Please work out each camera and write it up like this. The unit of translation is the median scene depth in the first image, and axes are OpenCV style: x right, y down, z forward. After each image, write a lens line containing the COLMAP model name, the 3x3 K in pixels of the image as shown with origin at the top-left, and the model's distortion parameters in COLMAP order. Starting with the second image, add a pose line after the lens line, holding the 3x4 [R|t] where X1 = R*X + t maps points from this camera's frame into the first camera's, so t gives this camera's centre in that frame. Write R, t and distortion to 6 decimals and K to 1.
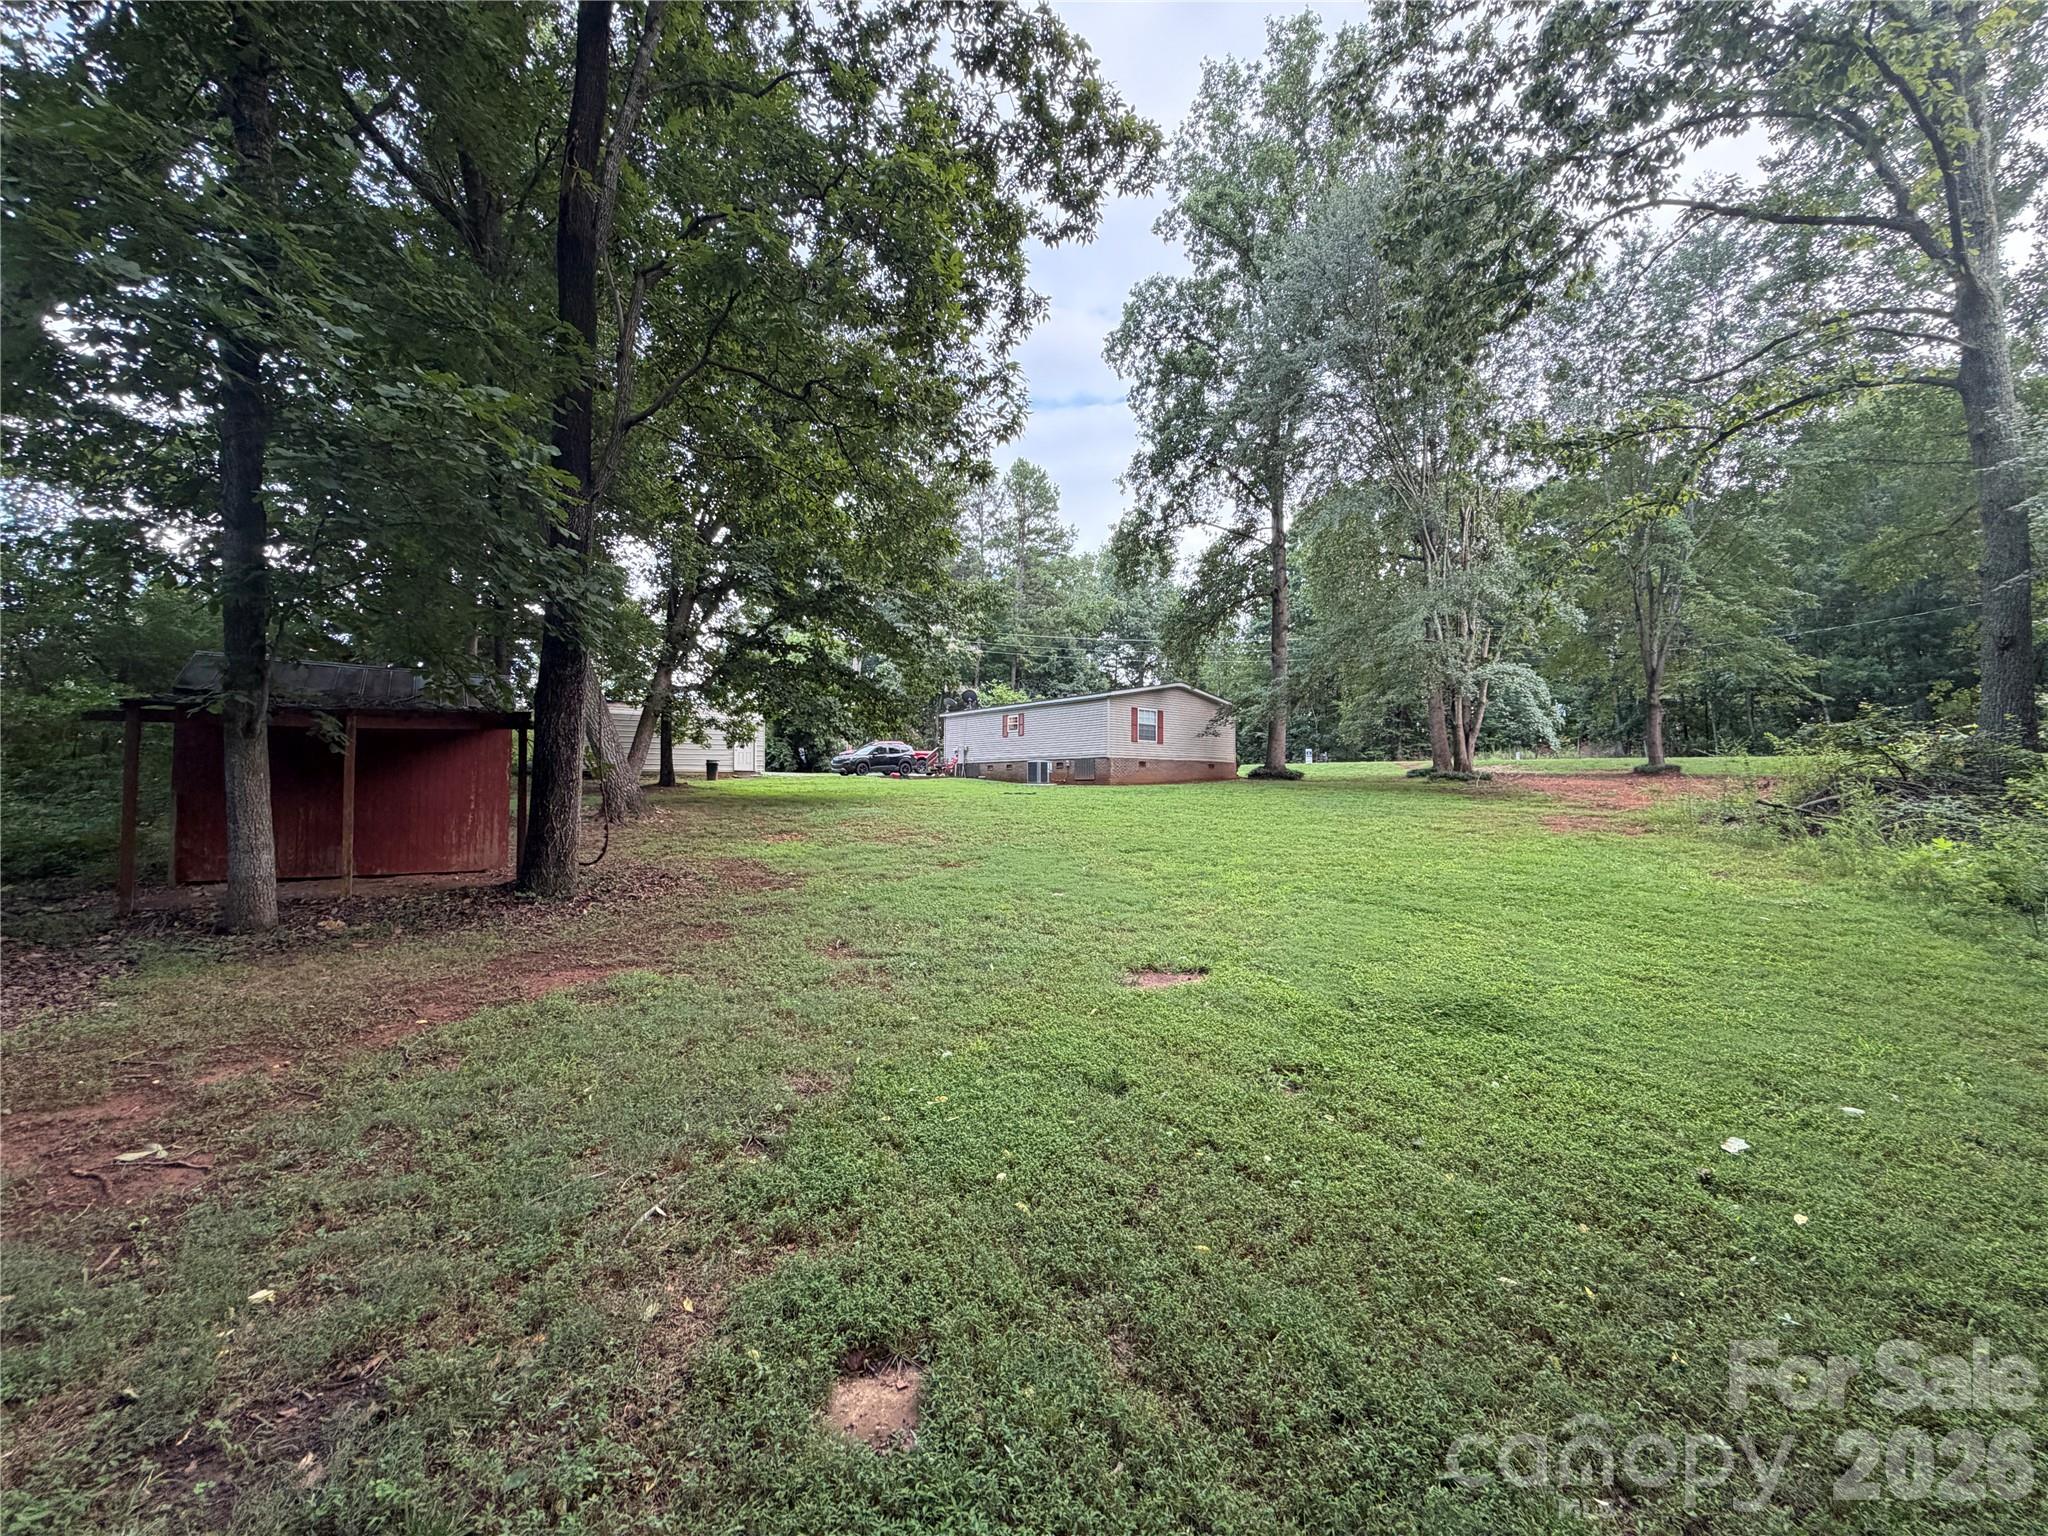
lens RADIAL K [[810.1, 0, 1024.0], [0, 810.1, 768.0], [0, 0, 1]] dist [0.000215, -0.000026]
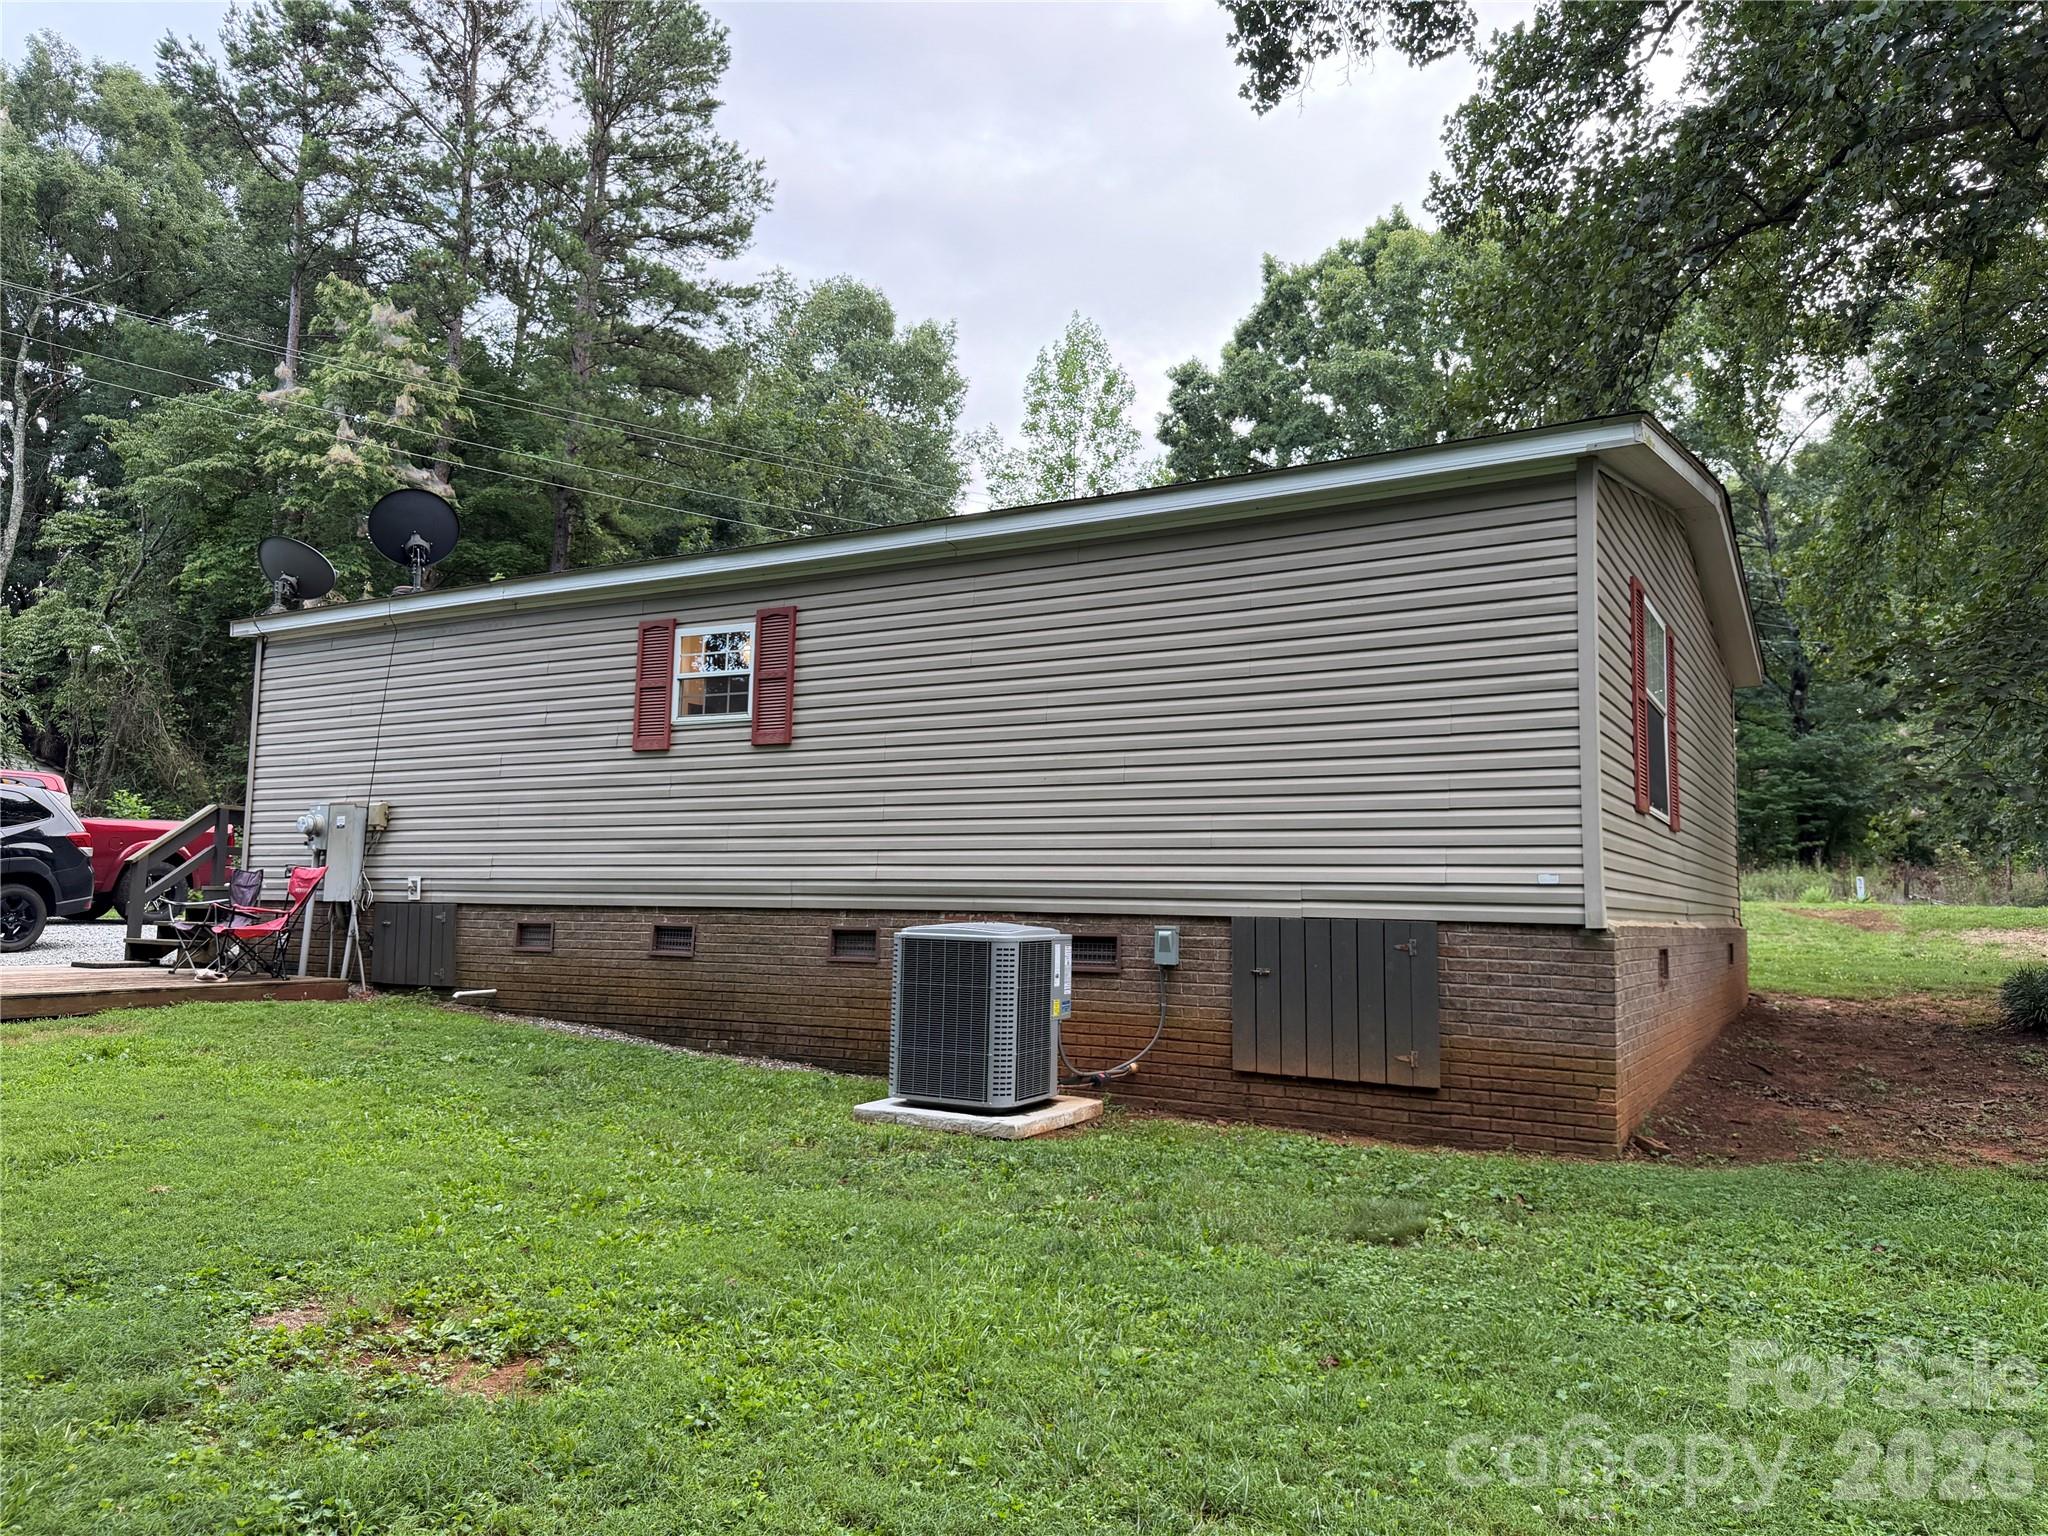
lens RADIAL K [[1464.8, 0, 1024.0], [0, 1464.8, 768.0], [0, 0, 1]] dist [0.002344, -0.000251]
pose [[0.939518, 0.048048, 0.339113, -0.050947], [-0.025273, 0.997137, -0.071263, -0.016182], [-0.341566, 0.058382, 0.938043, 0.683027]]
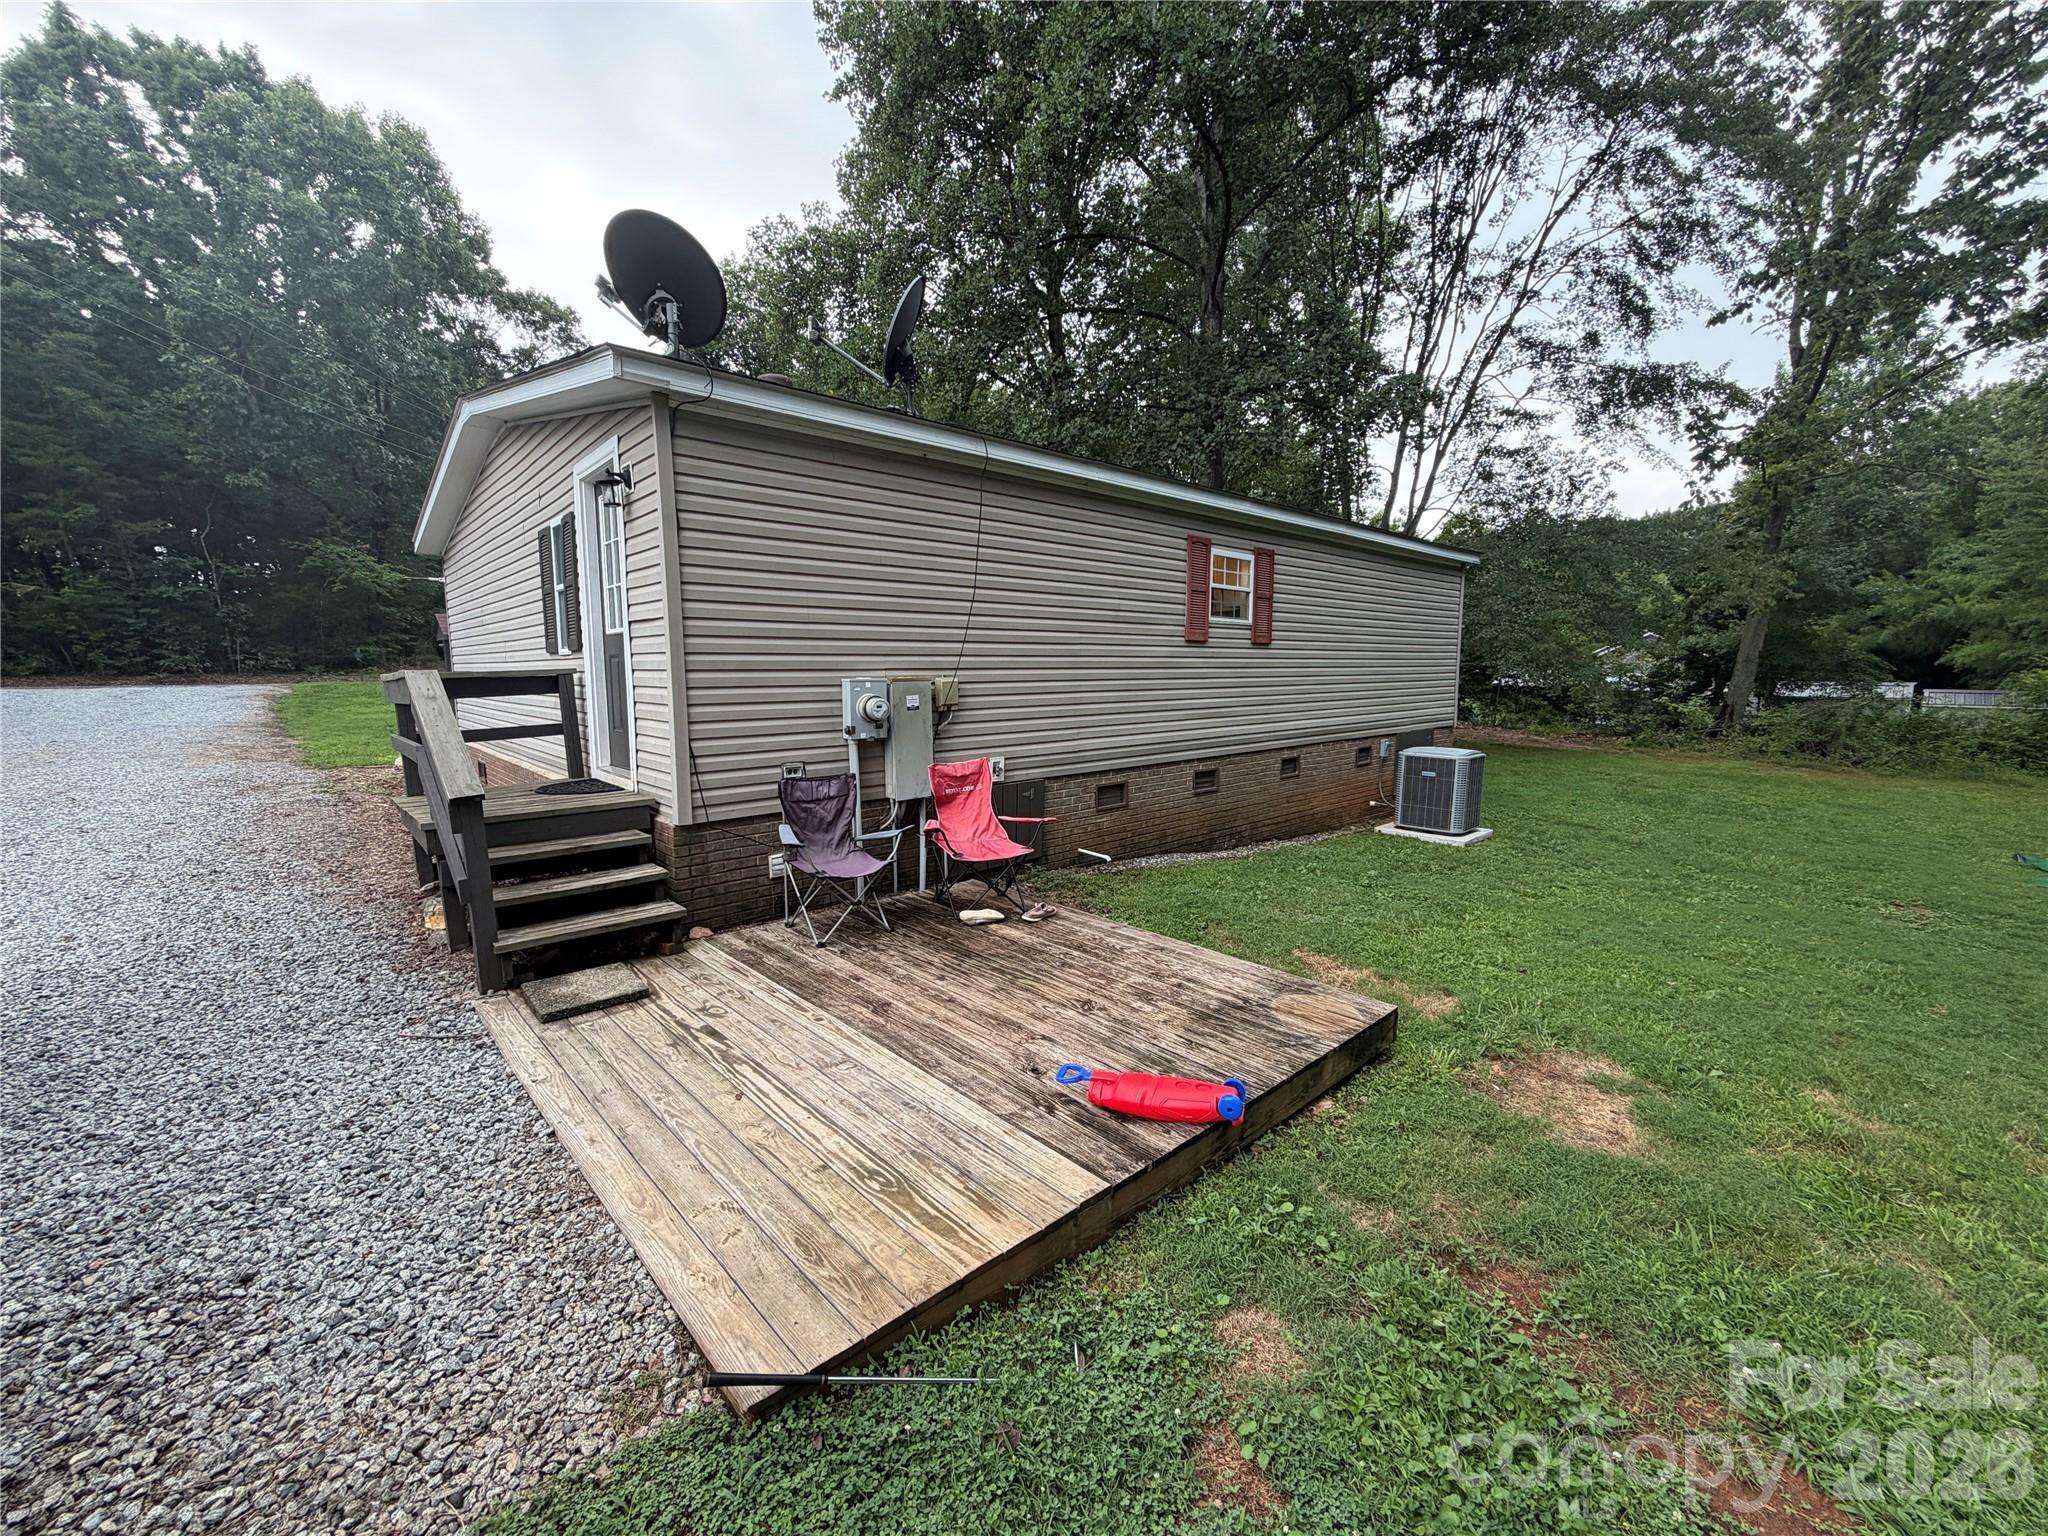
lens RADIAL K [[810.1, 0, 1024.0], [0, 810.1, 768.0], [0, 0, 1]] dist [0.000215, -0.000026]
pose [[0.002835, -0.132516, 0.991177, -0.231468], [-0.032088, 0.990658, 0.132539, -0.032037], [-0.999481, -0.032181, -0.001444, 1.019357]]
